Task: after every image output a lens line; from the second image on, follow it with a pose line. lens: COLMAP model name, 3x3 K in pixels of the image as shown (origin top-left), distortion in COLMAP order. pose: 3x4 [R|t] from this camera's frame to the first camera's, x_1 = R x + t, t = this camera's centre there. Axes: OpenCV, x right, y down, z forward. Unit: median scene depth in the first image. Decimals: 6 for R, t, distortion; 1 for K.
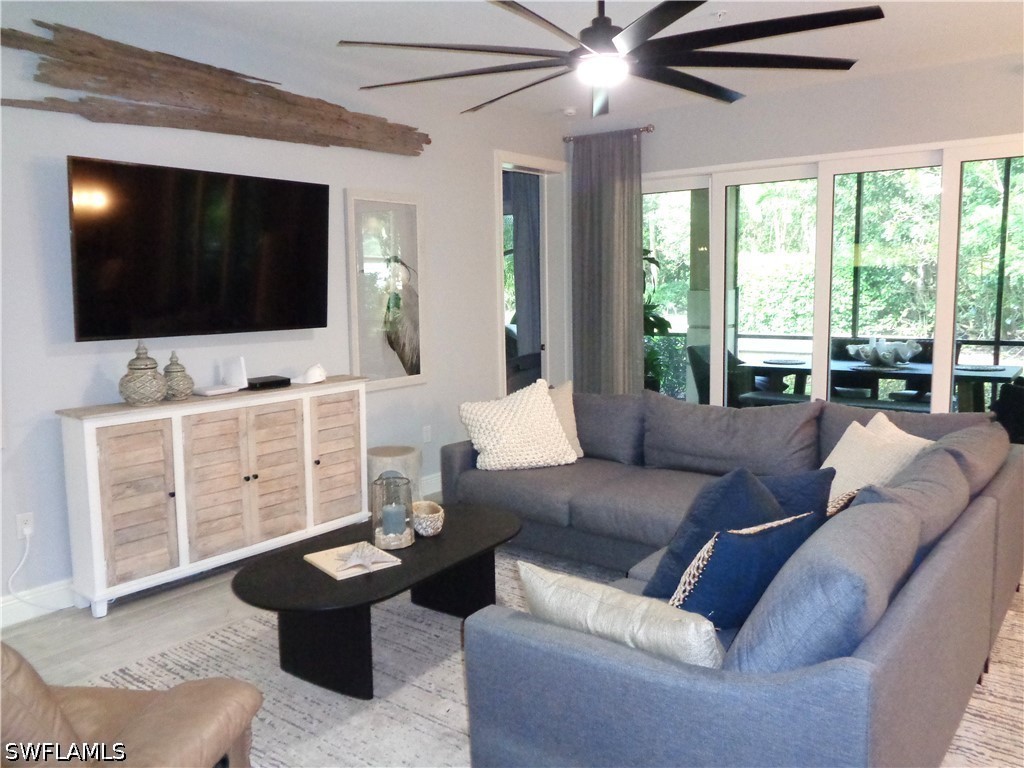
lens RADIAL K [[811.5, 0, 513.5], [0, 811.5, 386.3], [0, 0, 1]] dist [0.001325, -0.005064]
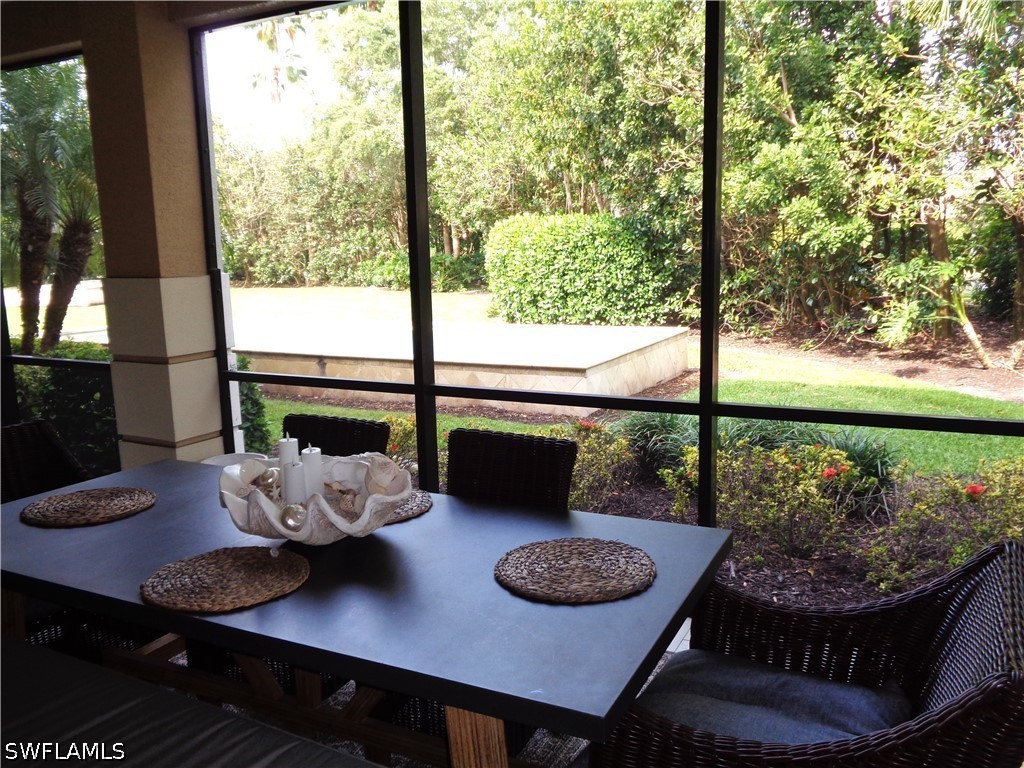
lens RADIAL K [[813.7, 0, 514.8], [0, 813.7, 381.5], [0, 0, 1]] dist [0.006743, 0.005455]
pose [[0.984542, -0.035558, 0.171502, 0.837509], [0.030102, 0.998958, 0.034311, -0.163377], [-0.172543, -0.028618, 0.984586, 1.200293]]
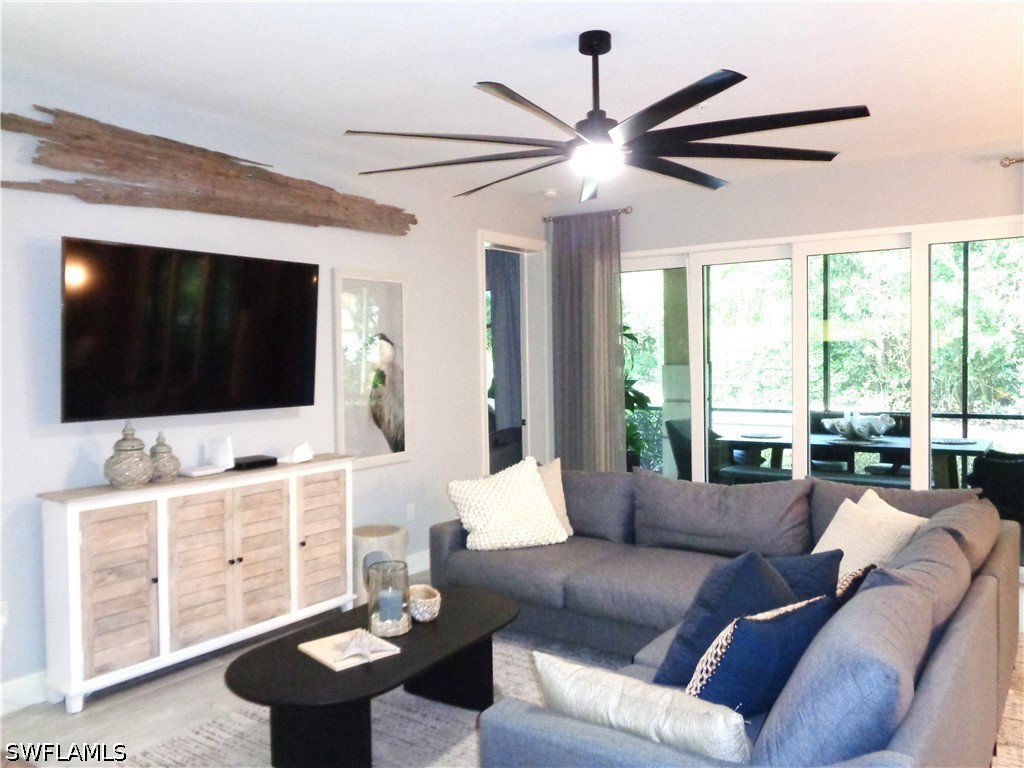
lens RADIAL K [[811.5, 0, 513.5], [0, 811.5, 386.3], [0, 0, 1]] dist [0.001325, -0.005064]
pose [[0.999097, -0.001943, 0.042436, -0.032325], [0.005624, 0.996211, -0.086790, -0.009712], [-0.042107, 0.086950, 0.995322, 0.000632]]
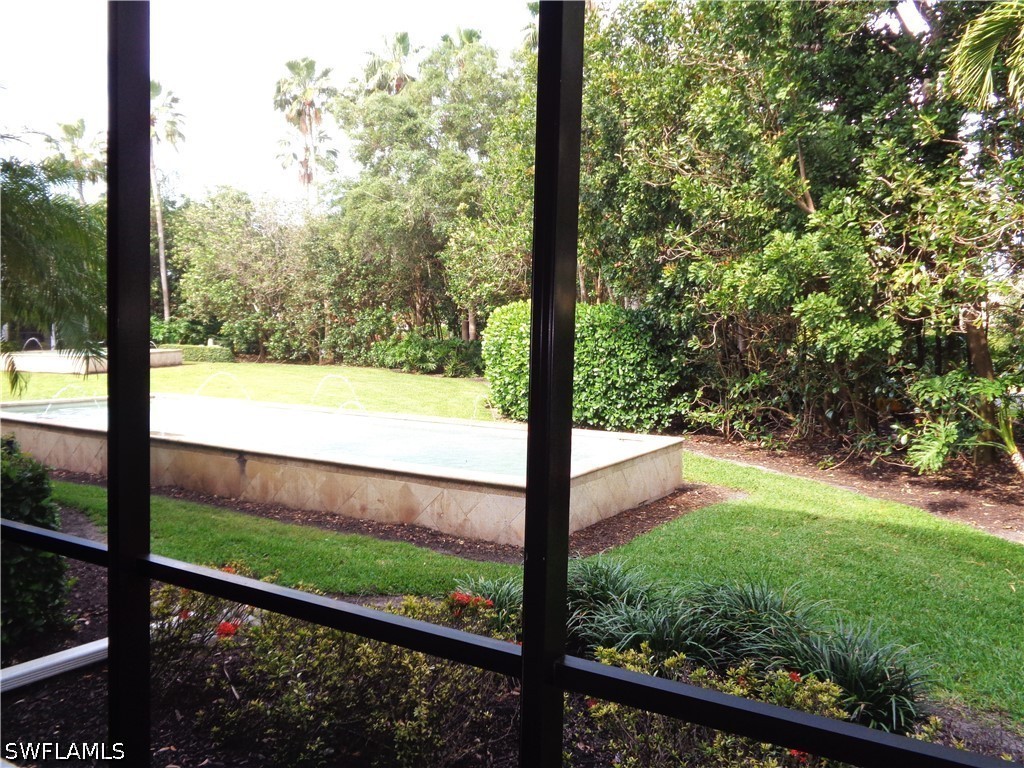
lens RADIAL K [[811.5, 0, 513.5], [0, 811.5, 386.3], [0, 0, 1]] dist [0.001325, -0.005064]
pose [[0.990638, 0.031778, 0.132767, 1.088654], [-0.023364, 0.997647, -0.064463, -0.219390], [-0.134503, 0.060757, 0.989049, 1.544439]]
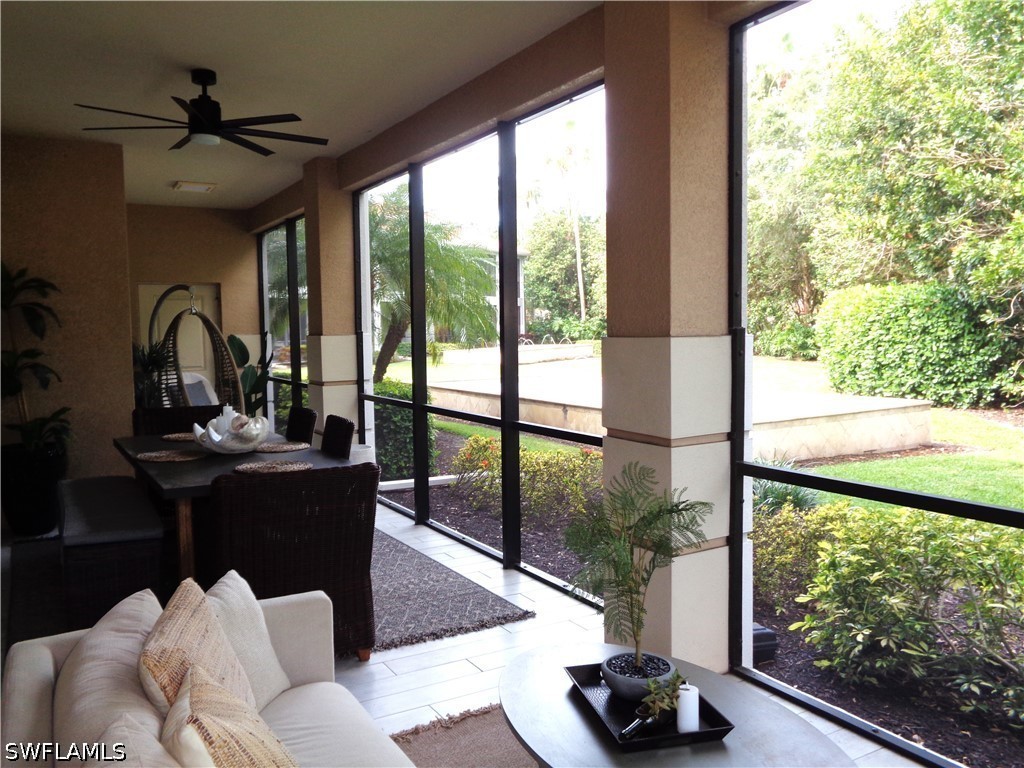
lens RADIAL K [[815.3, 0, 512.0], [0, 815.3, 384.0], [0, 0, 1]] dist [0.000623, 0.002674]
pose [[0.926578, 0.026281, -0.375183, 1.628194], [-0.045647, 0.998039, -0.042823, -0.109924], [0.373322, 0.056805, 0.925961, 0.812241]]
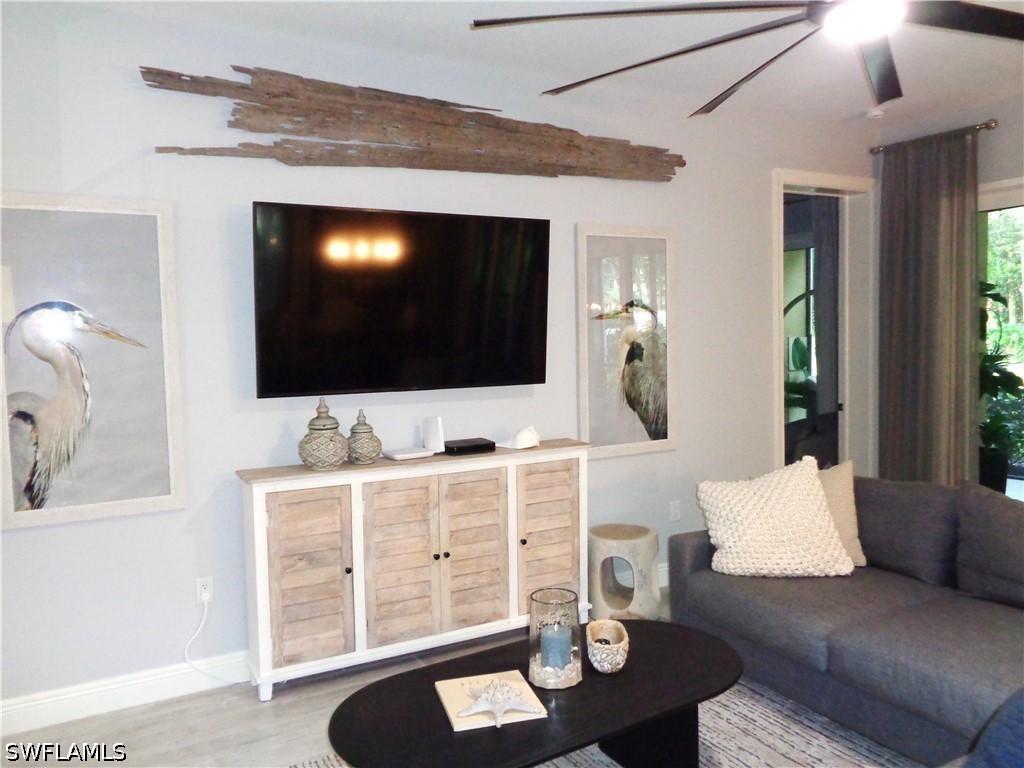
lens RADIAL K [[811.5, 0, 513.5], [0, 811.5, 386.3], [0, 0, 1]] dist [0.001325, -0.005064]
pose [[0.922018, 0.018650, -0.386697, 0.082758], [-0.039298, 0.998188, -0.045560, -0.033011], [0.385147, 0.057204, 0.921081, 0.219449]]
